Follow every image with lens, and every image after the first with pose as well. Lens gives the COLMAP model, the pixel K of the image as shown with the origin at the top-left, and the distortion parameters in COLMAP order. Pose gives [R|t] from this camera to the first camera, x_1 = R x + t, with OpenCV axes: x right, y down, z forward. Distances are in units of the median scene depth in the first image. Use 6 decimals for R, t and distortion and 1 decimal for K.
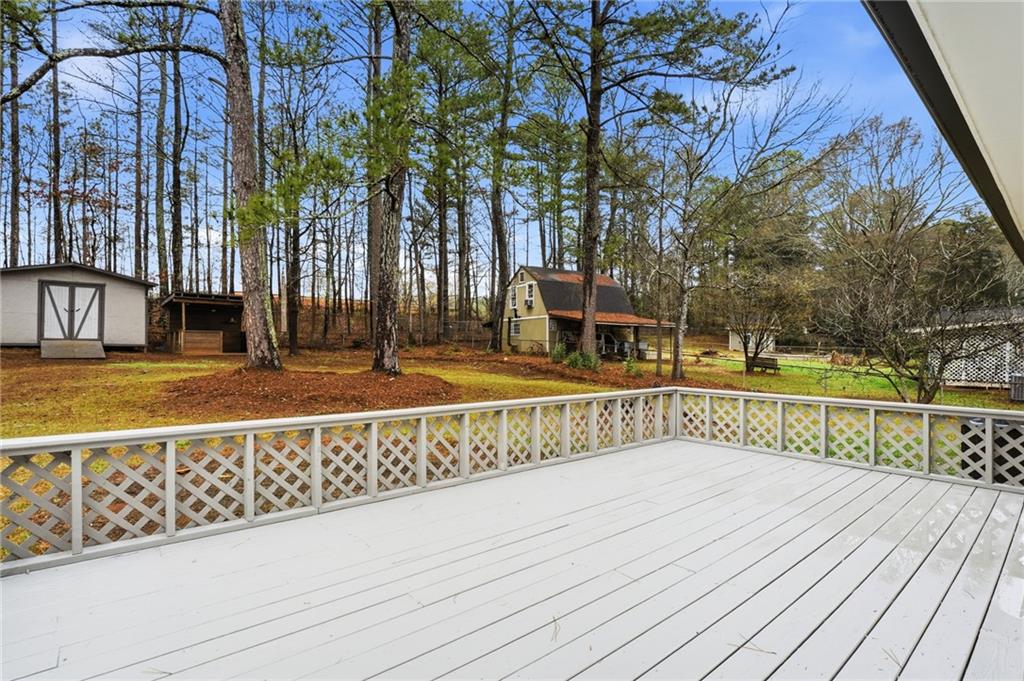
lens RADIAL K [[486.1, 0, 510.6], [0, 486.1, 343.6], [0, 0, 1]] dist [-0.015329, 0.001338]
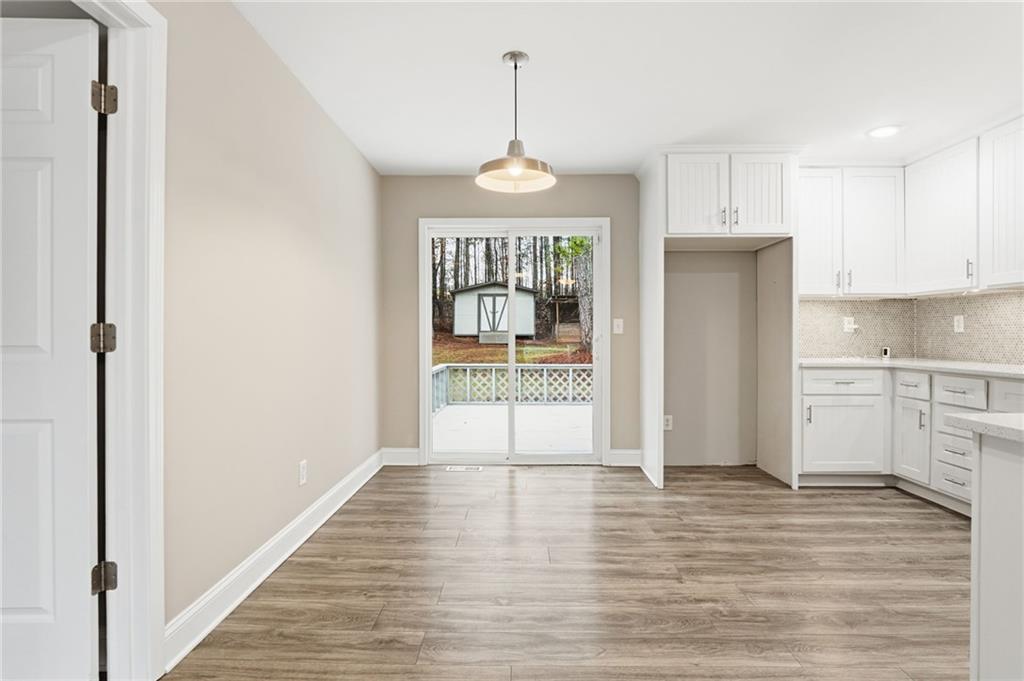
lens RADIAL K [[515.5, 0, 512.0], [0, 515.5, 340.5], [0, 0, 1]] dist [-0.008472, -0.000192]
pose [[0.745550, -0.003468, -0.666441, 0.228290], [0.016056, 0.999790, 0.012759, 0.000204], [0.666256, -0.020213, 0.745449, -0.192923]]
